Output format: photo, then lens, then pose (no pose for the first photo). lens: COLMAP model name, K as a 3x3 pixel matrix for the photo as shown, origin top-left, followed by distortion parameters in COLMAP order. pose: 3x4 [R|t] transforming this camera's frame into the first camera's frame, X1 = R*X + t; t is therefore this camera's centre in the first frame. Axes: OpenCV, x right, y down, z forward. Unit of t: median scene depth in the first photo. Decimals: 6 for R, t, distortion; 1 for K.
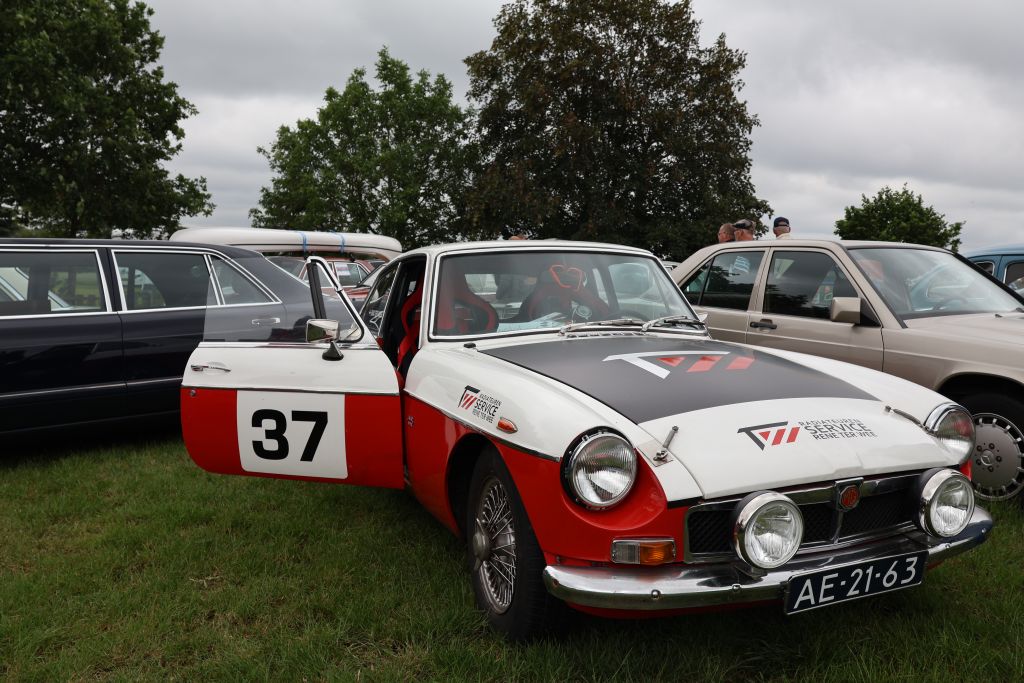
lens RADIAL K [[843.5, 0, 509.3], [0, 843.5, 346.4], [0, 0, 1]] dist [-0.159194, 0.124272]
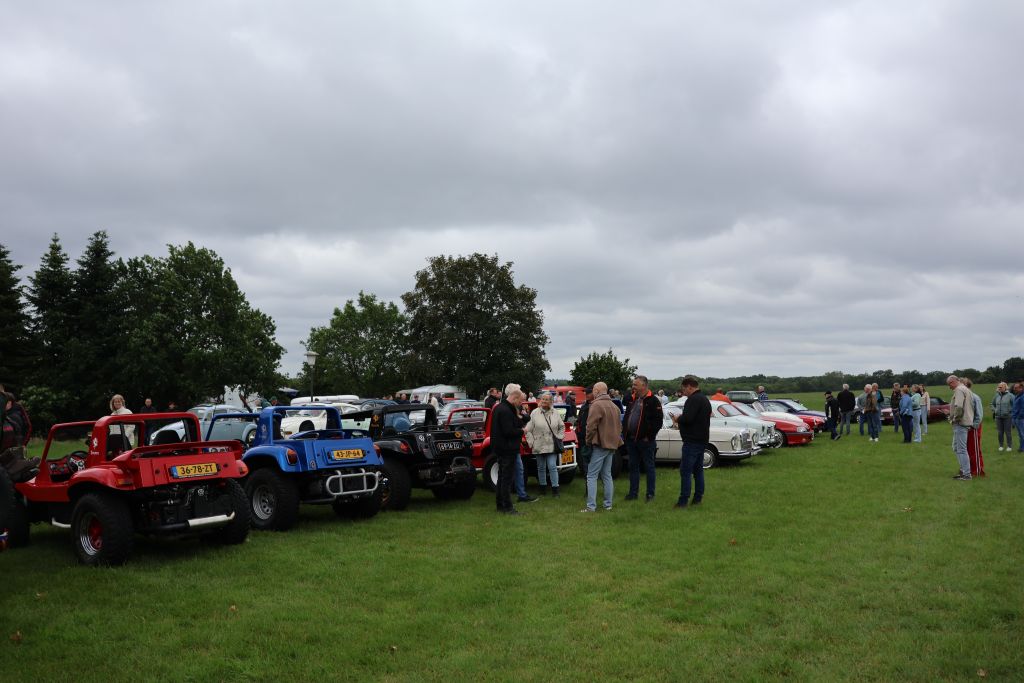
lens RADIAL K [[843.5, 0, 509.3], [0, 843.5, 346.4], [0, 0, 1]] dist [-0.159194, 0.124272]
pose [[0.999052, -0.041840, -0.011988, 0.220723], [0.039995, 0.991184, -0.126310, 0.044121], [0.017167, 0.125711, 0.991918, -0.984287]]
